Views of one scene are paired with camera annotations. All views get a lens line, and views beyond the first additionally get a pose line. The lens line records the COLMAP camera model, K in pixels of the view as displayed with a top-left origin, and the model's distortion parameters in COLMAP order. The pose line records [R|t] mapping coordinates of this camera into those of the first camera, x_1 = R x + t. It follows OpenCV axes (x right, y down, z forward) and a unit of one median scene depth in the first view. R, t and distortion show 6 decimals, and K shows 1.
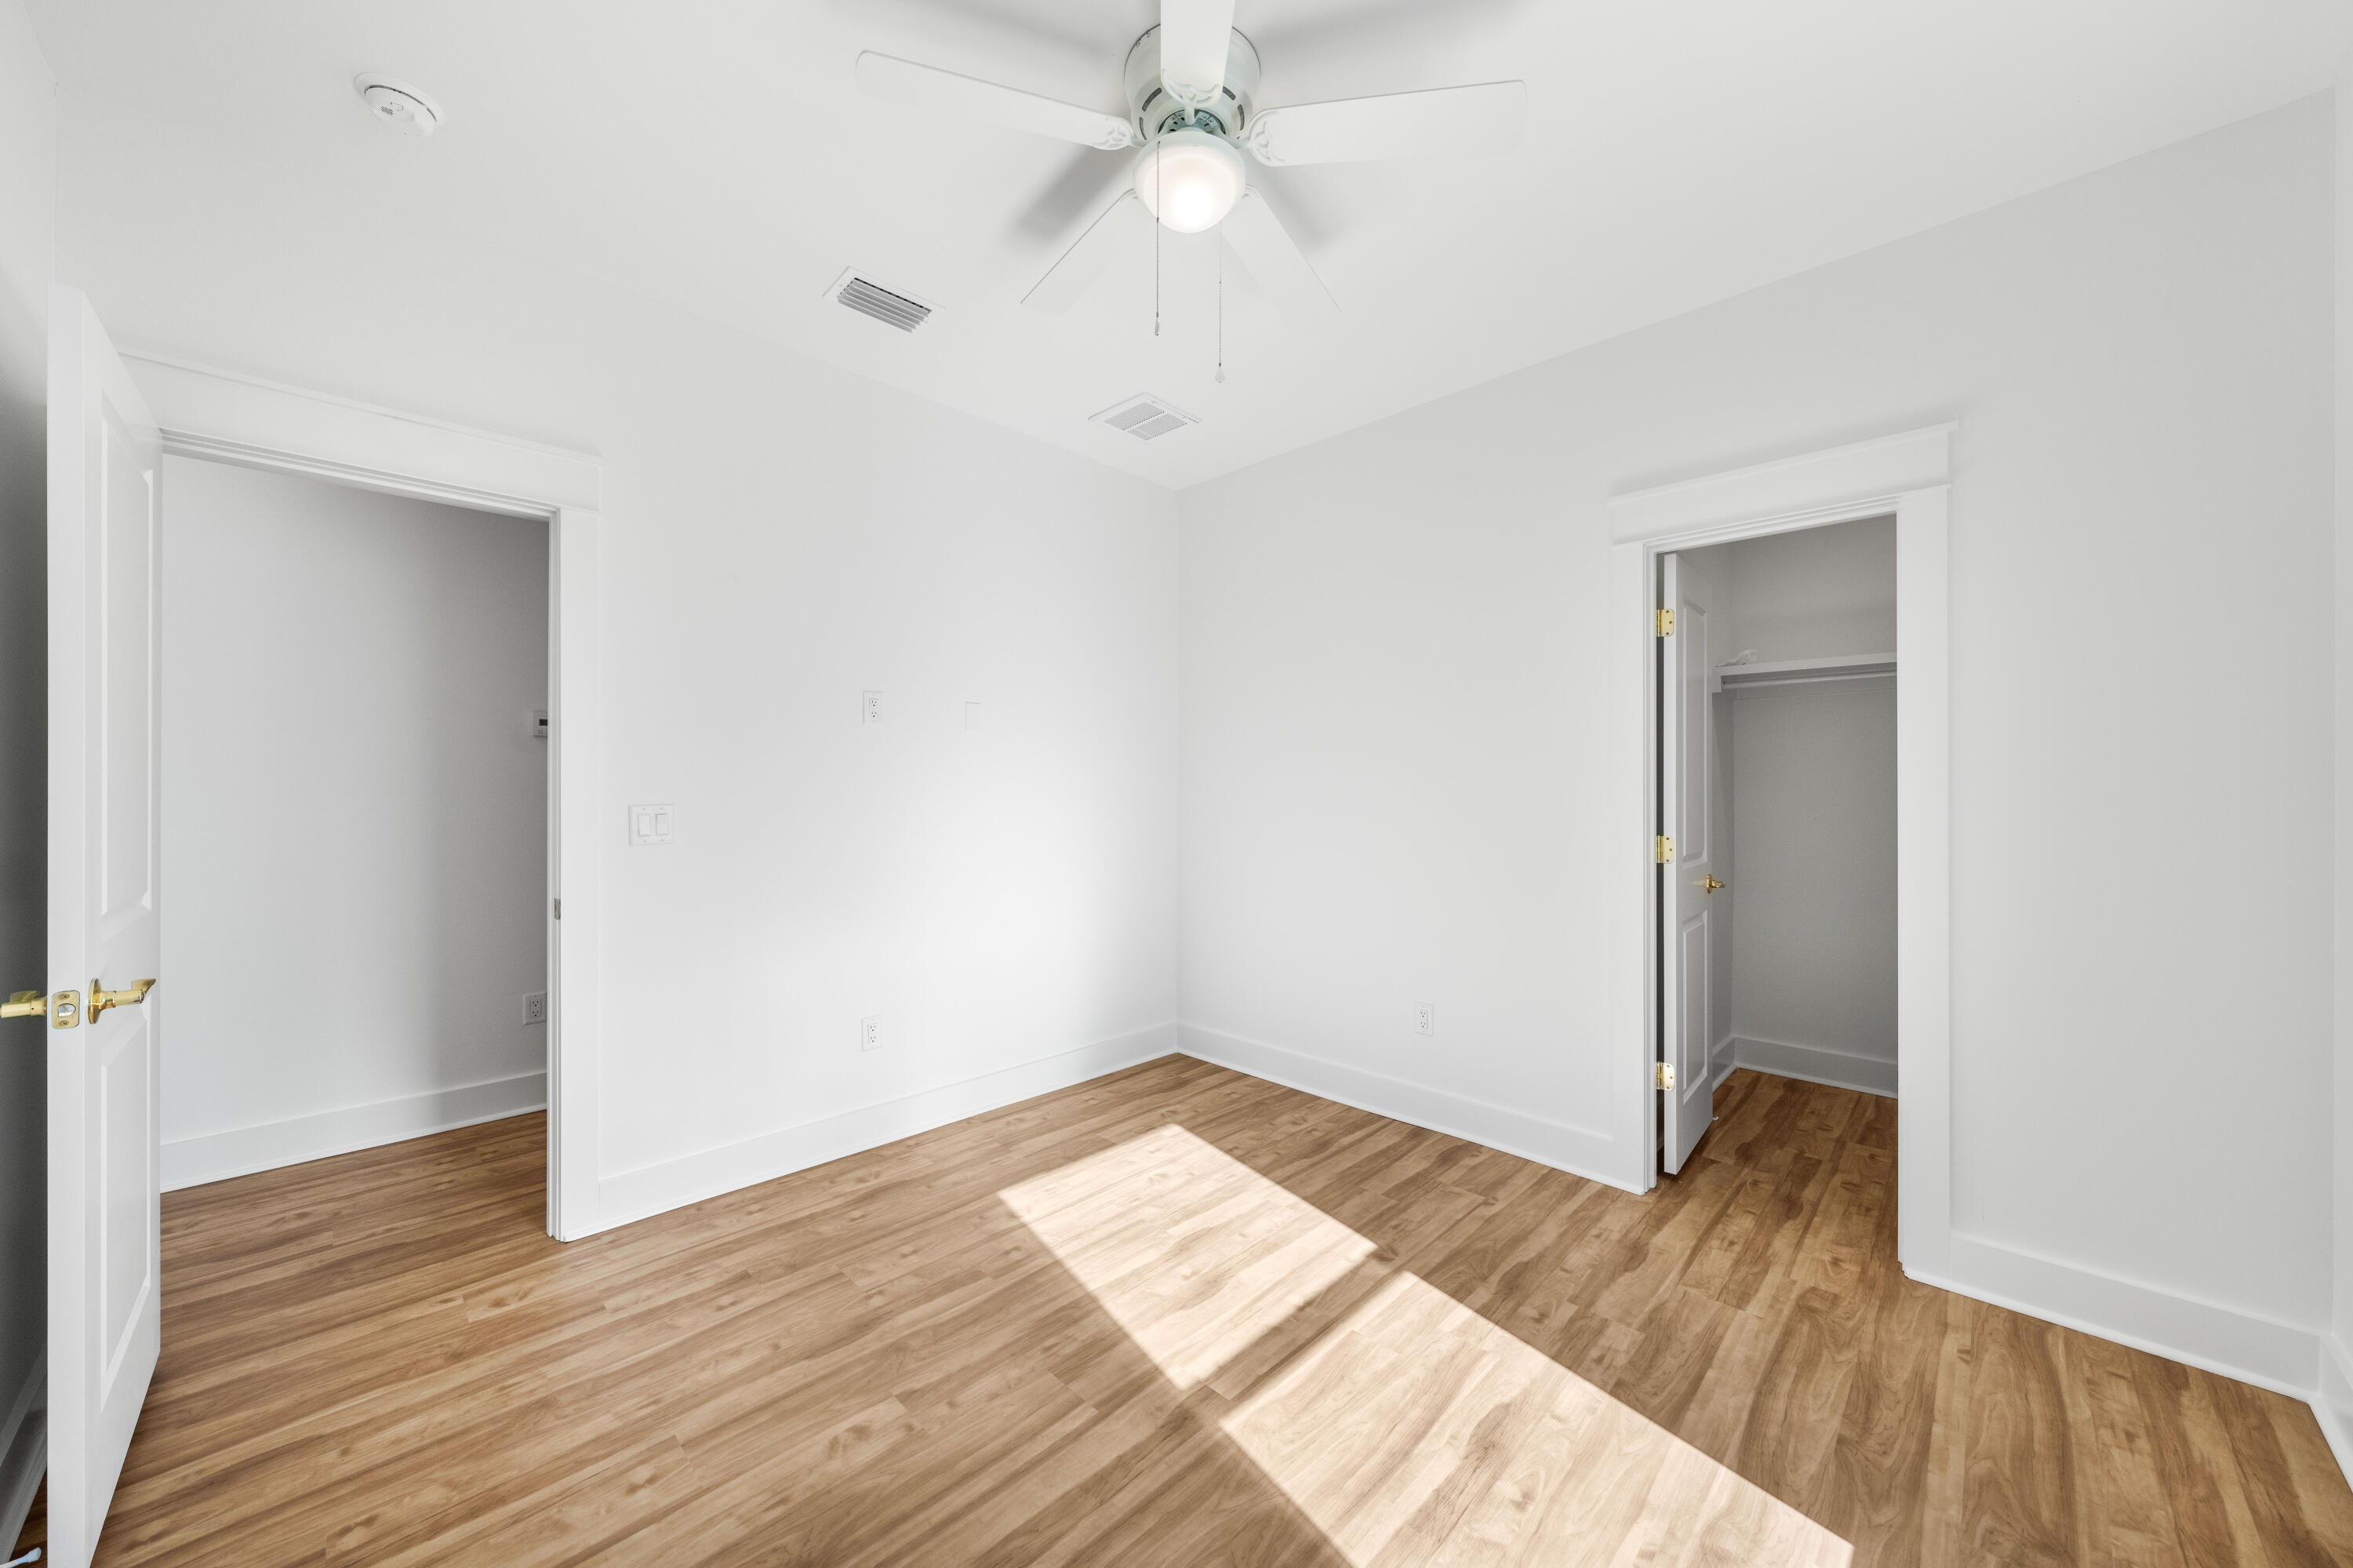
lens RADIAL K [[849.8, 0, 1176.5], [0, 849.8, 784.0], [0, 0, 1]] dist [0.000758, 0.000159]
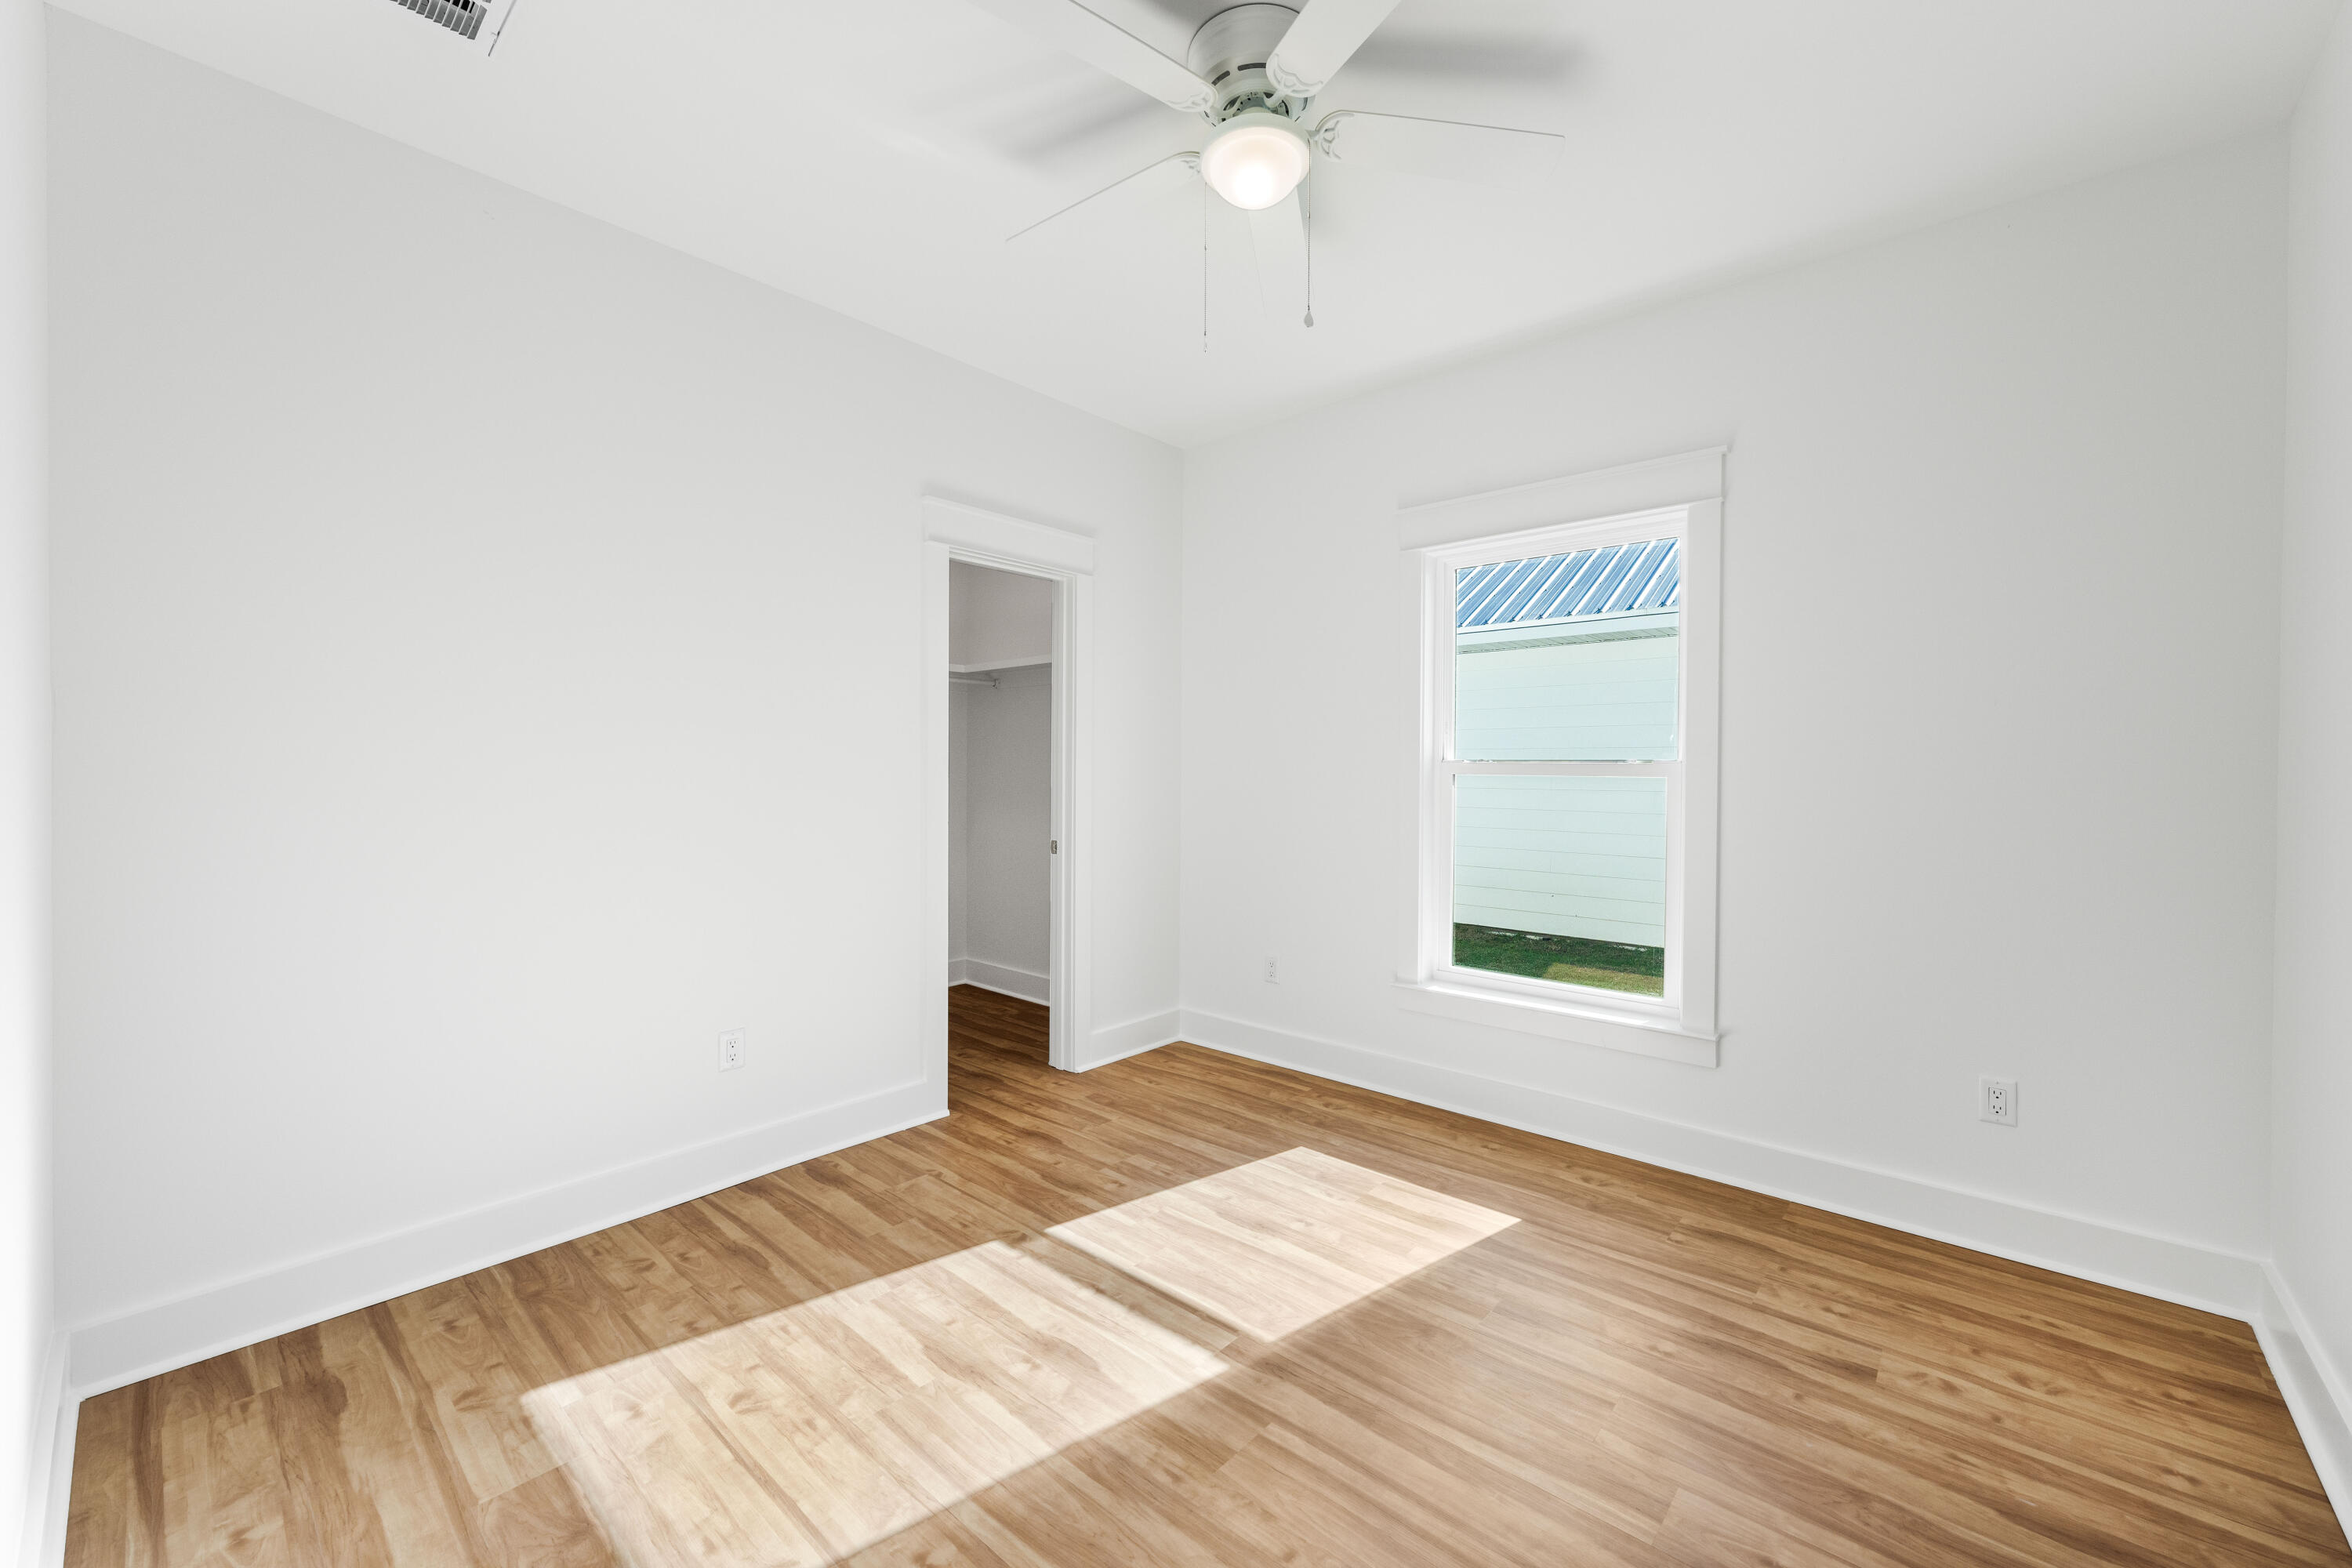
lens RADIAL K [[953.2, 0, 1174.3], [0, 953.2, 762.5], [0, 0, 1]] dist [-0.002238, -0.000174]
pose [[-0.066105, 0.002295, 0.997810, -0.842346], [-0.010005, 0.999946, -0.002963, 0.010787], [-0.997762, -0.010179, -0.066079, 0.879210]]
